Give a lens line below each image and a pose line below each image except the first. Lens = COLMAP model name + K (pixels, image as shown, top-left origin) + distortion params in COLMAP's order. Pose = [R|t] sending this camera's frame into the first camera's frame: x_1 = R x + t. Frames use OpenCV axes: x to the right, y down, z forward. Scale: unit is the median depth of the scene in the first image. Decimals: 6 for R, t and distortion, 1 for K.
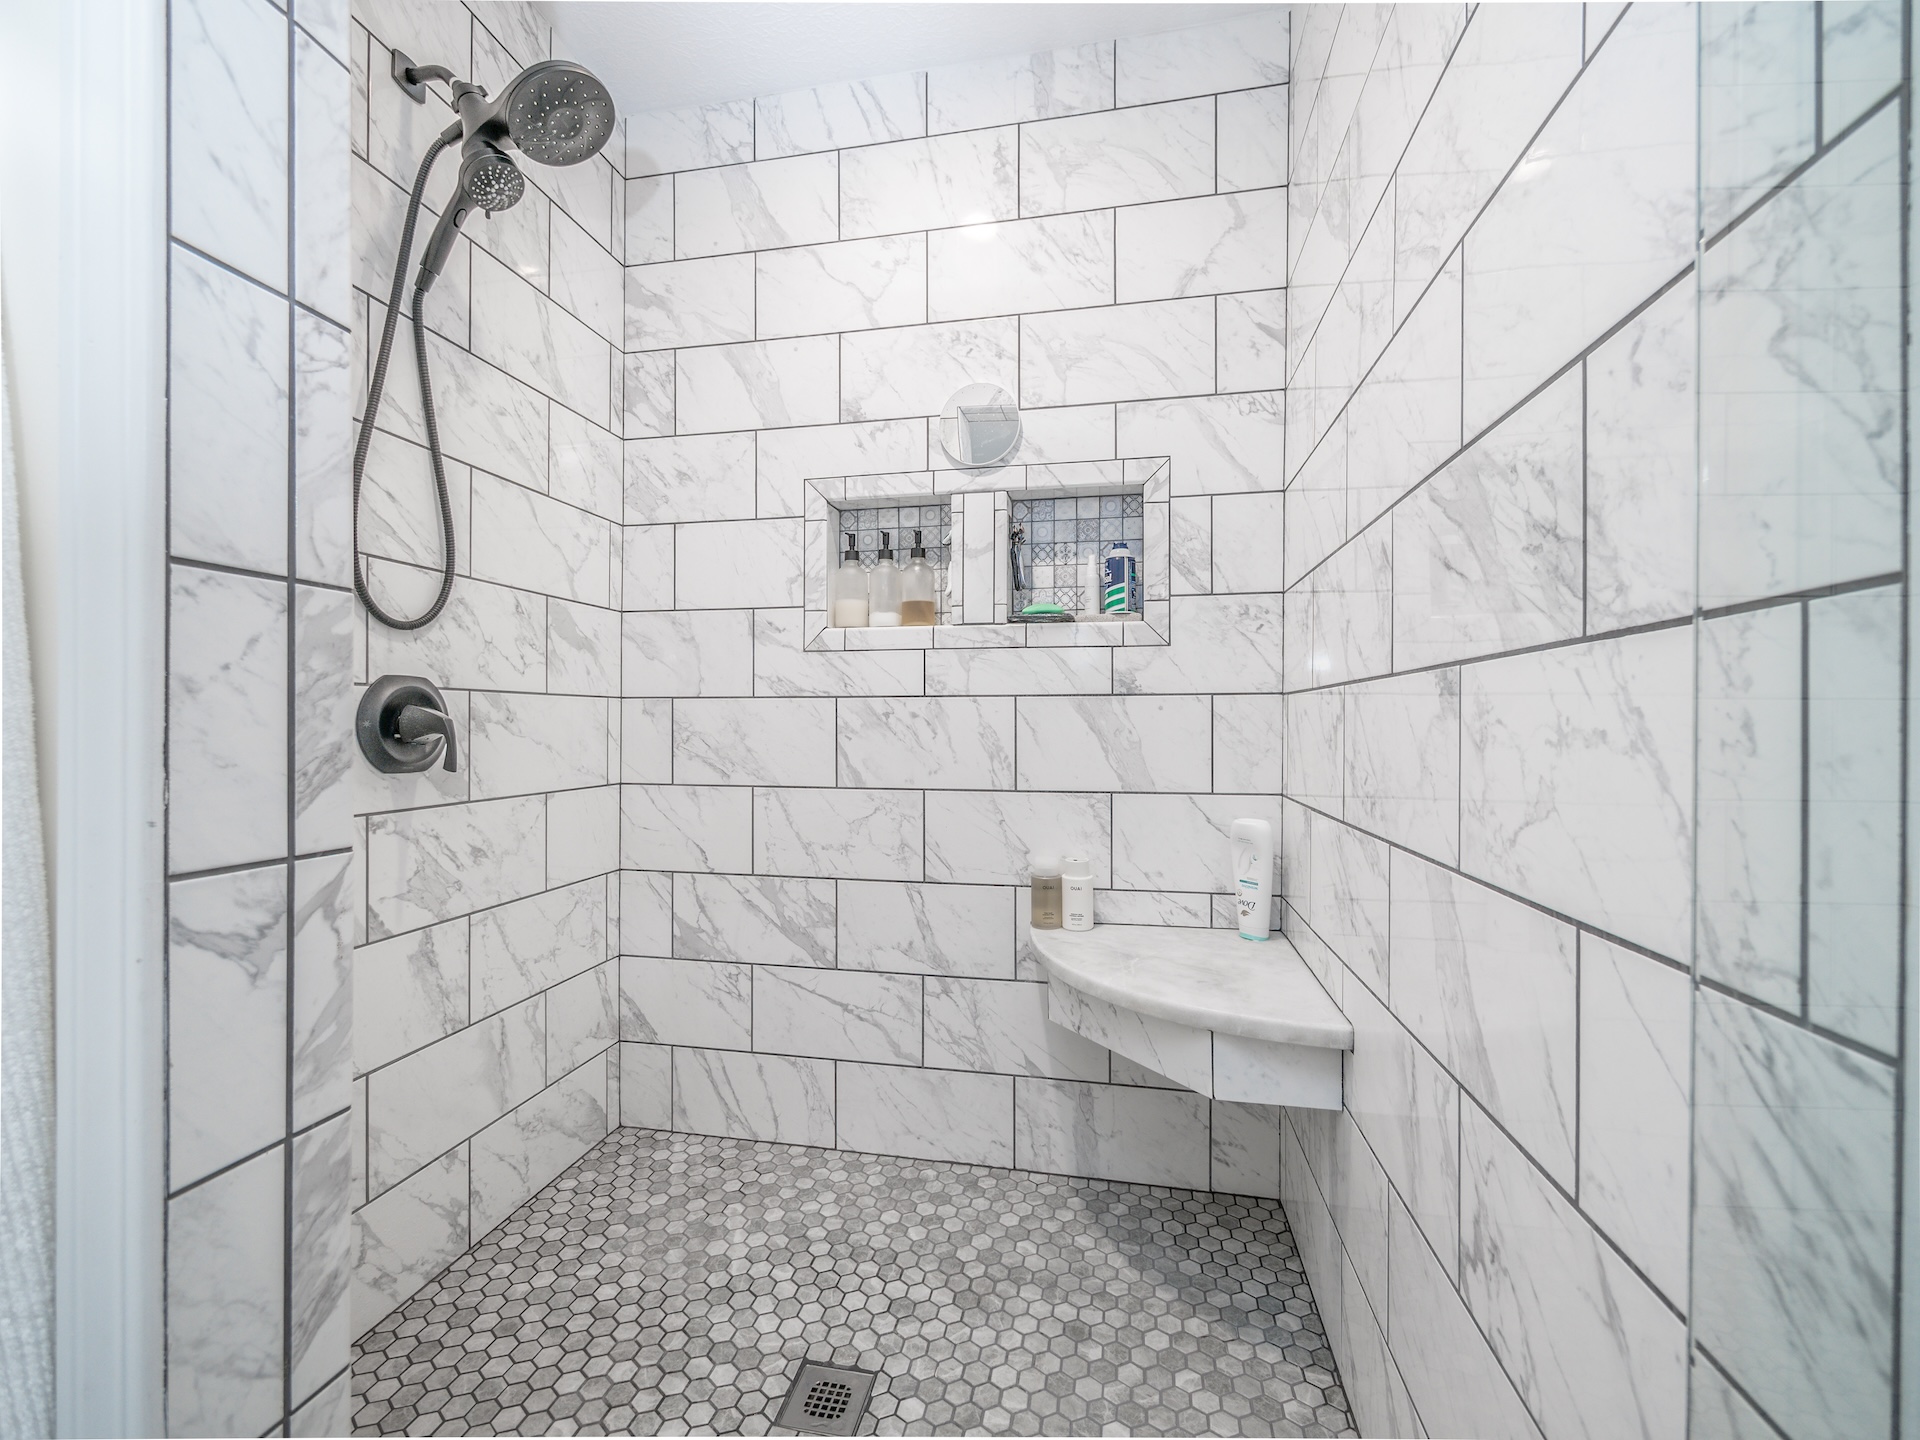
lens RADIAL K [[828.3, 0, 957.4], [0, 828.3, 718.8], [0, 0, 1]] dist [-0.019876, 0.001508]
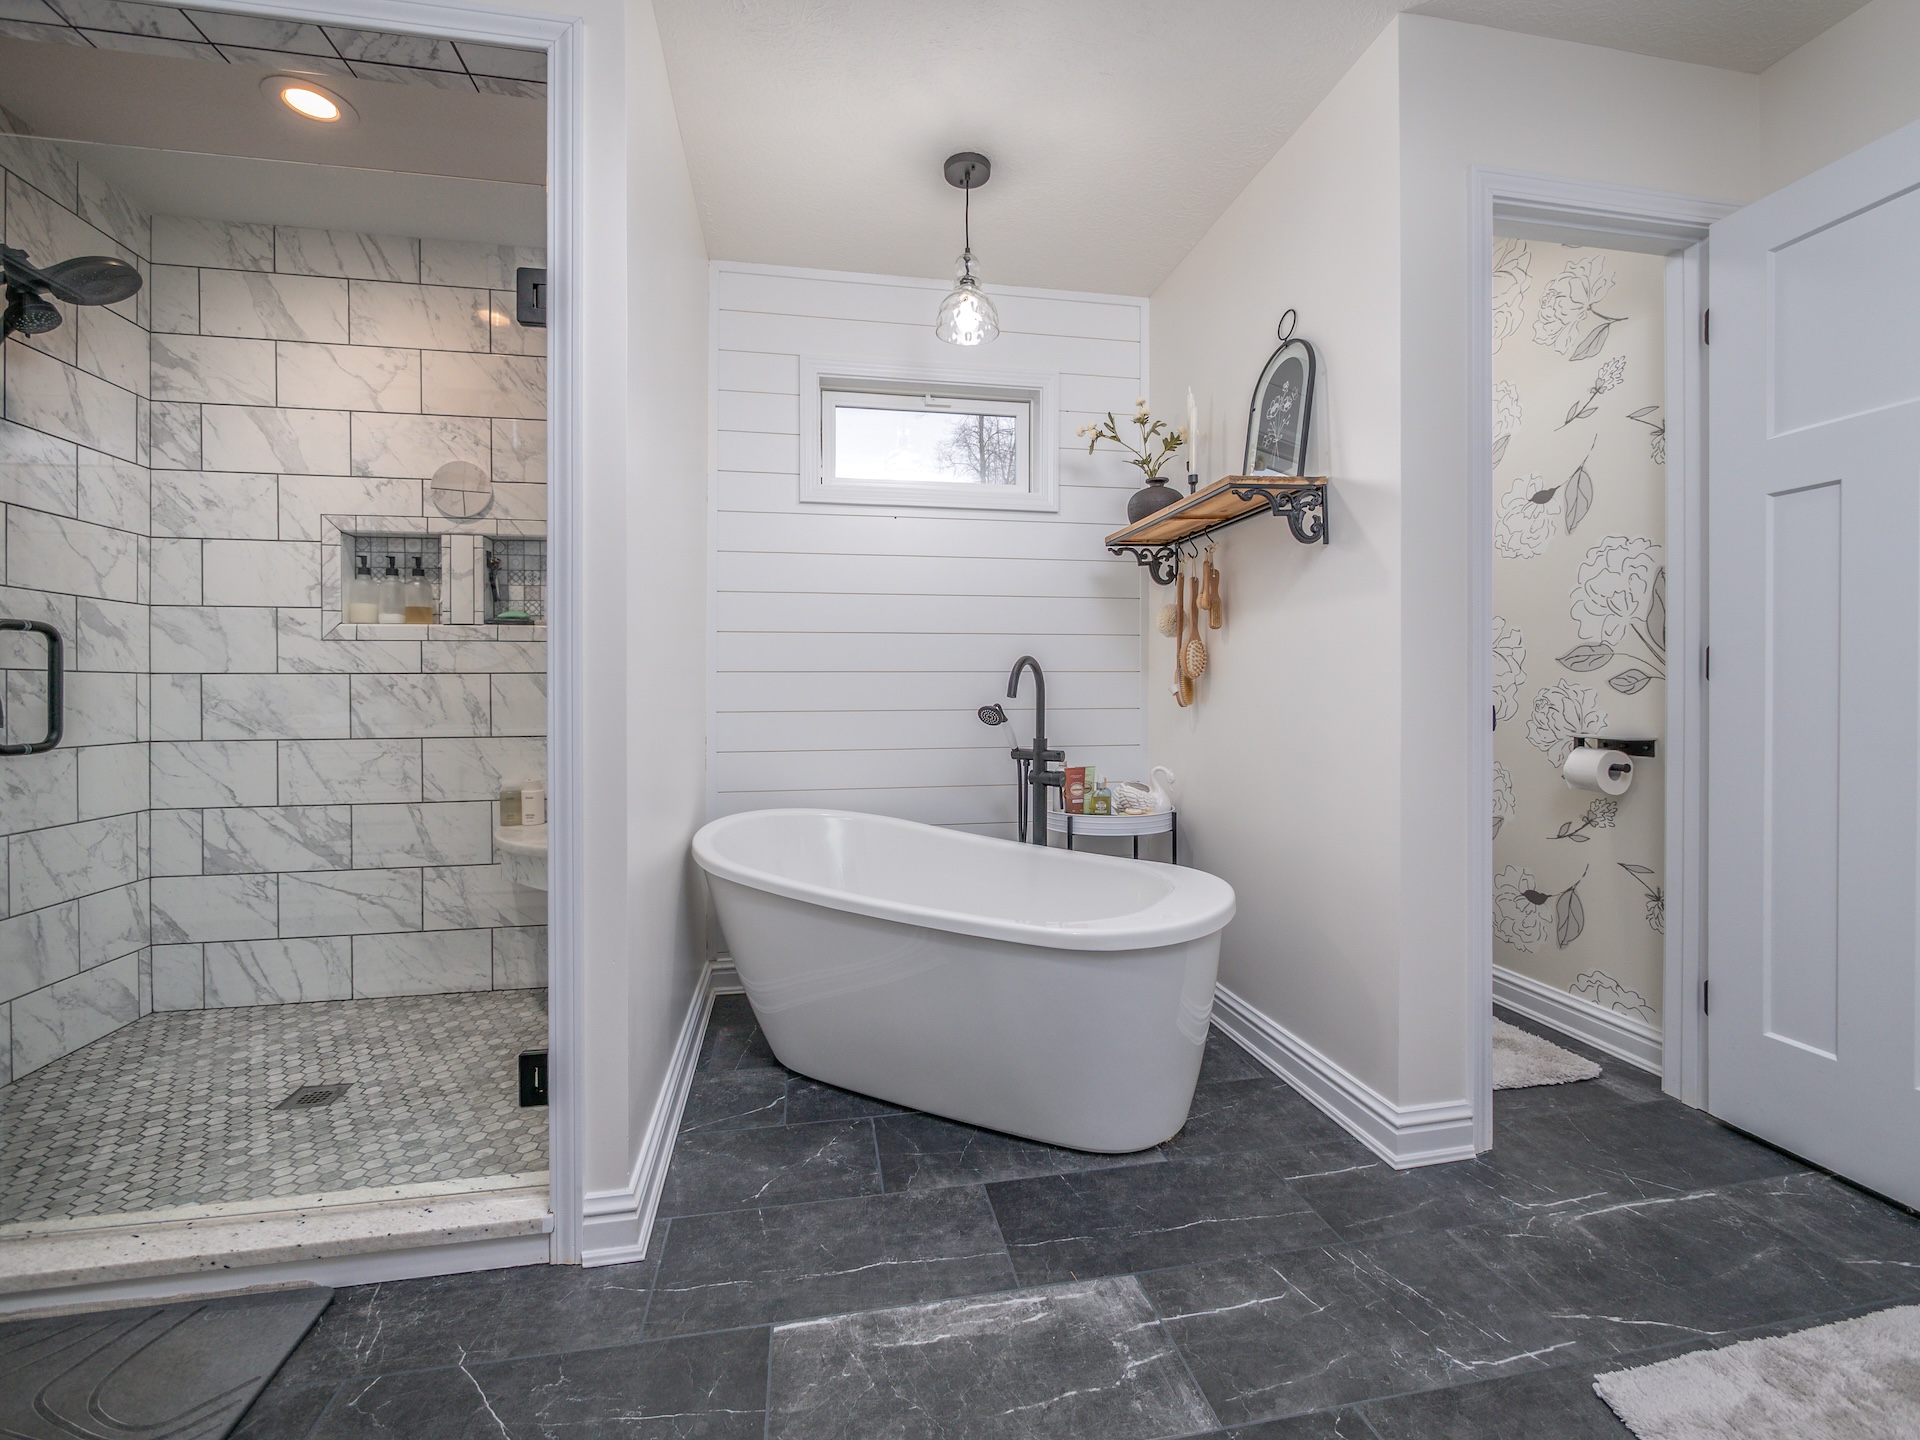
lens RADIAL K [[828.3, 0, 975.7], [0, 828.3, 692.4], [0, 0, 1]] dist [-0.019876, 0.001508]
pose [[0.917173, -0.005923, 0.398445, 0.276686], [0.003462, 0.999970, 0.006895, -0.000642], [-0.398473, -0.004944, 0.917167, -0.695750]]
